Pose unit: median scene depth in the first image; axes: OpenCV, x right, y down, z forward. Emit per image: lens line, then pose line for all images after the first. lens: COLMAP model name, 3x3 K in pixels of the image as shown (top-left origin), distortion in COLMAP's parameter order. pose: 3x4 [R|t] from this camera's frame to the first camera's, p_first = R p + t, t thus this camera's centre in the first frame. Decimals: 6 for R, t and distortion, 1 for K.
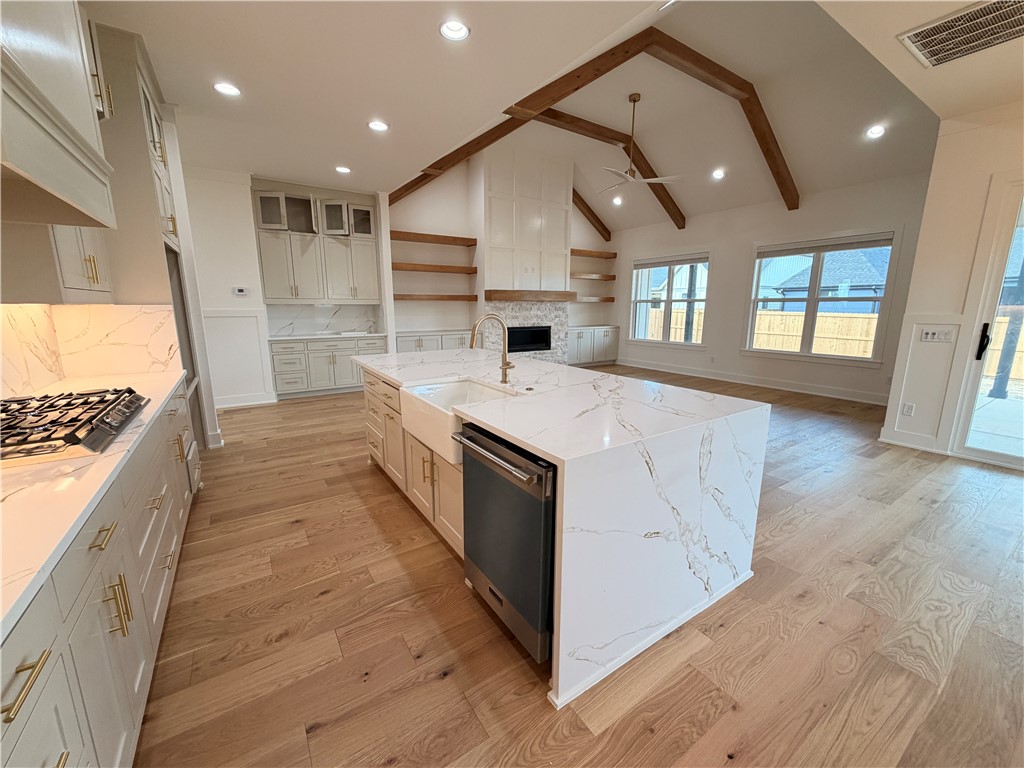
lens RADIAL K [[408.1, 0, 508.1], [0, 408.1, 384.8], [0, 0, 1]] dist [-0.001472, 0.000348]
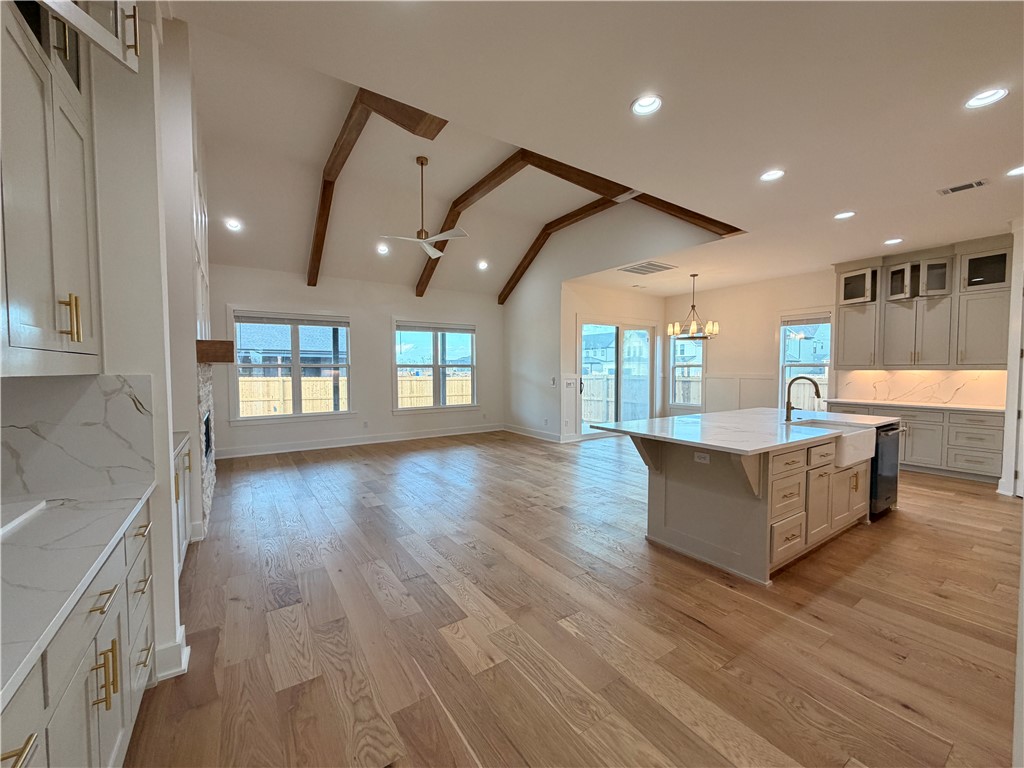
lens RADIAL K [[408.1, 0, 511.0], [0, 408.1, 383.1], [0, 0, 1]] dist [-0.001472, 0.000348]
pose [[-0.013205, -0.036506, 0.999246, -1.042434], [0.195534, 0.979945, 0.038384, -0.277775], [-0.980608, 0.195894, -0.005802, 1.373558]]
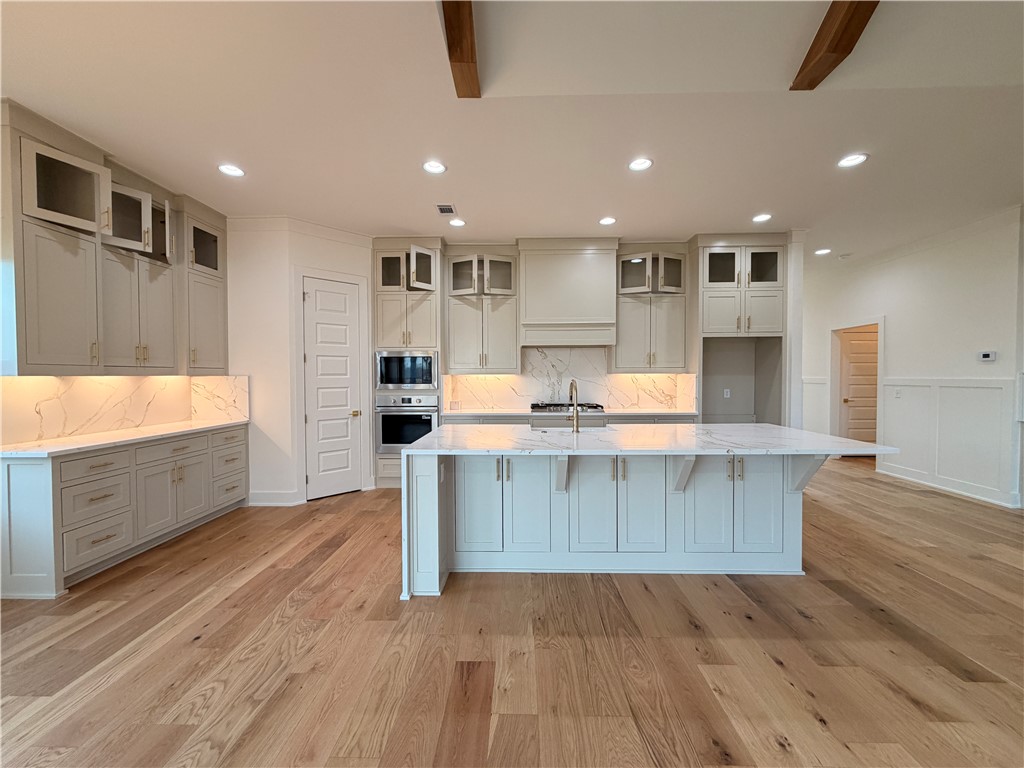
lens RADIAL K [[408.1, 0, 510.5], [0, 408.1, 384.3], [0, 0, 1]] dist [-0.001472, 0.000348]
pose [[-0.568429, 0.019078, -0.822511, 0.804502], [-0.157063, 0.978829, 0.131248, -0.199905], [0.807602, 0.203791, -0.553398, 1.041675]]
